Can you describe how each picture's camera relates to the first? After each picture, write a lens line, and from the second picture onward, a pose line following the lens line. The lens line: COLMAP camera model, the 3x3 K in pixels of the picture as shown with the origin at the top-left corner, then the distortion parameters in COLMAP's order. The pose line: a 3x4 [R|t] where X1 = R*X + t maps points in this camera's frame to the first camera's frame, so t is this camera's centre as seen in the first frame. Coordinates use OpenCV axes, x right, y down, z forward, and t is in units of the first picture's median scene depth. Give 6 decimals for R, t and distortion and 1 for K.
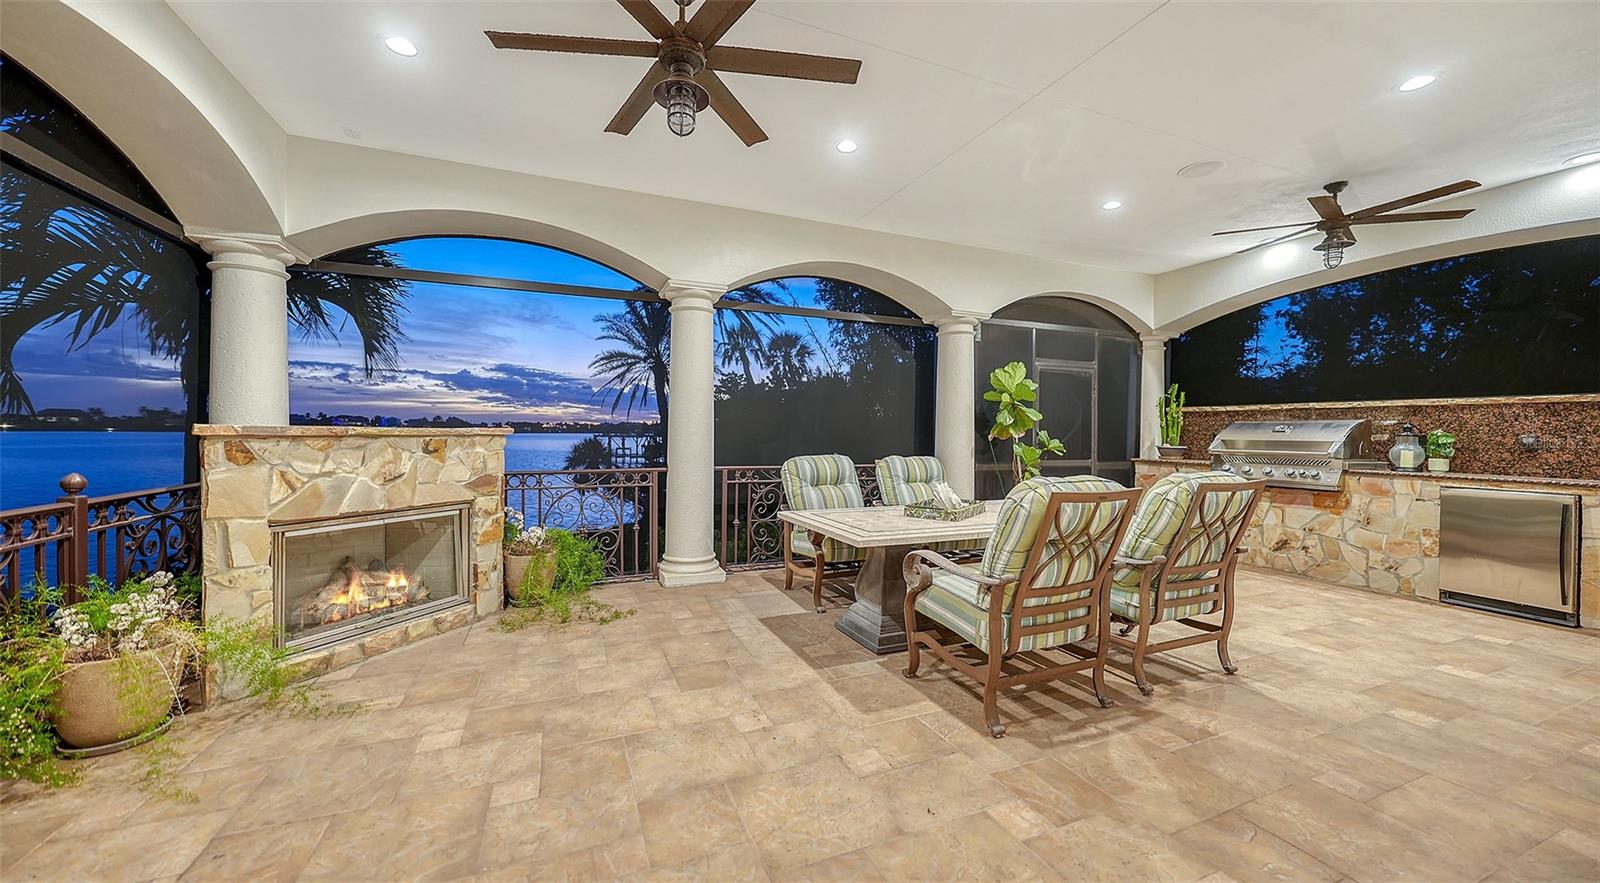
lens RADIAL K [[539.7, 0, 806.2], [0, 539.7, 432.5], [0, 0, 1]] dist [-0.000922, 0.000060]
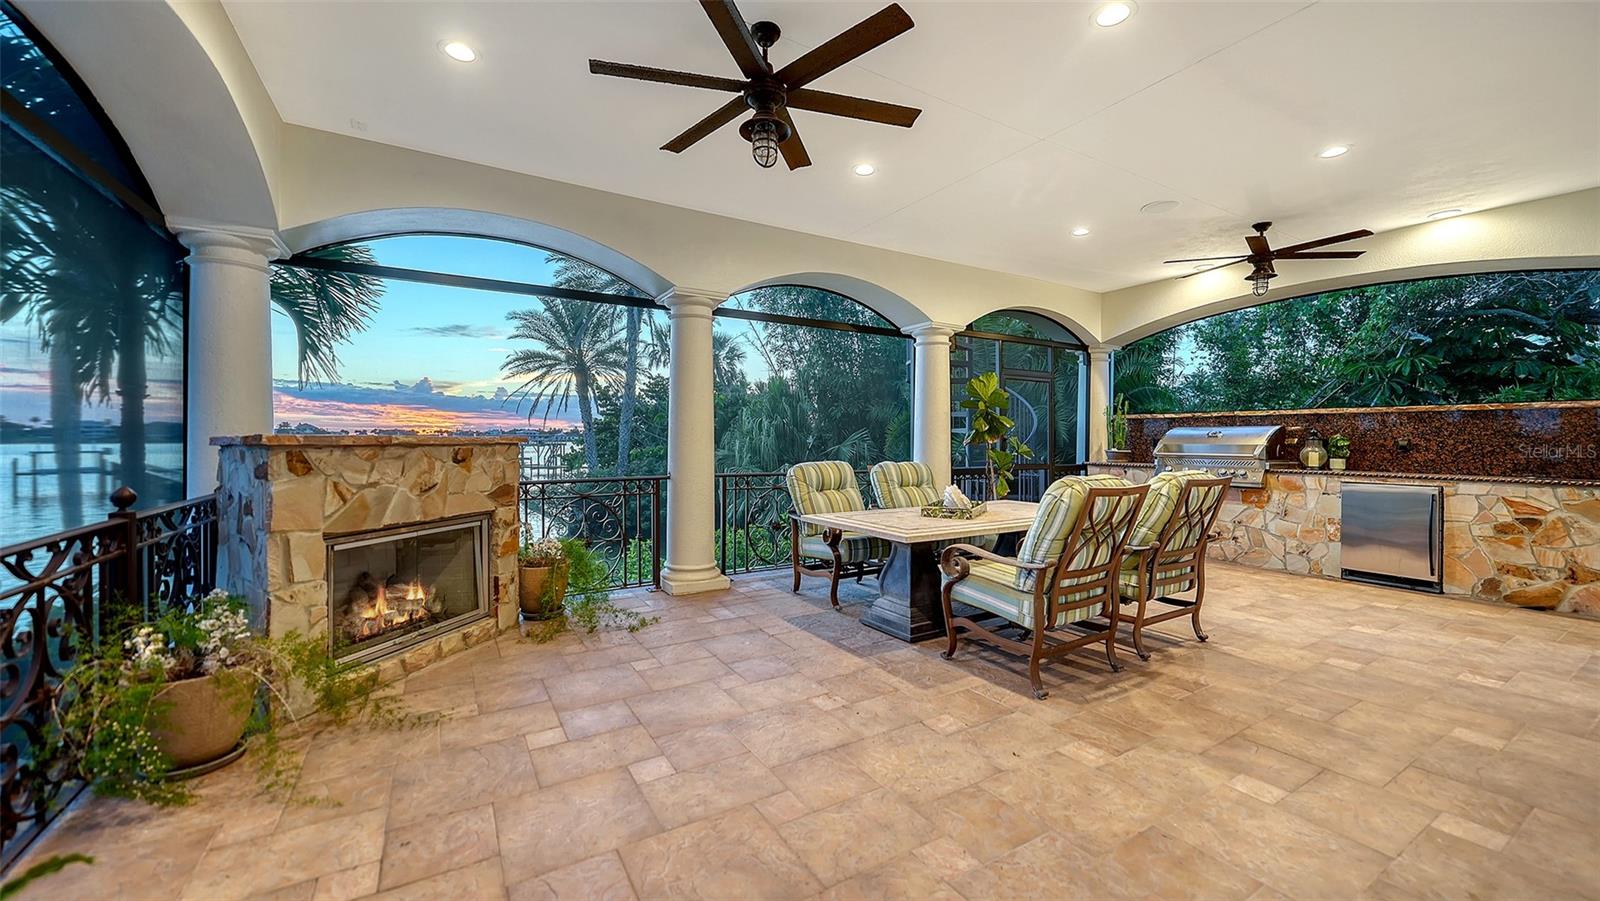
lens RADIAL K [[575.8, 0, 797.9], [0, 575.8, 438.0], [0, 0, 1]] dist [0.000344, -0.000038]
pose [[0.989937, -0.004915, 0.141426, -0.270131], [0.005333, 0.999982, -0.002577, -0.000263], [-0.141411, 0.003305, 0.989945, -0.127557]]
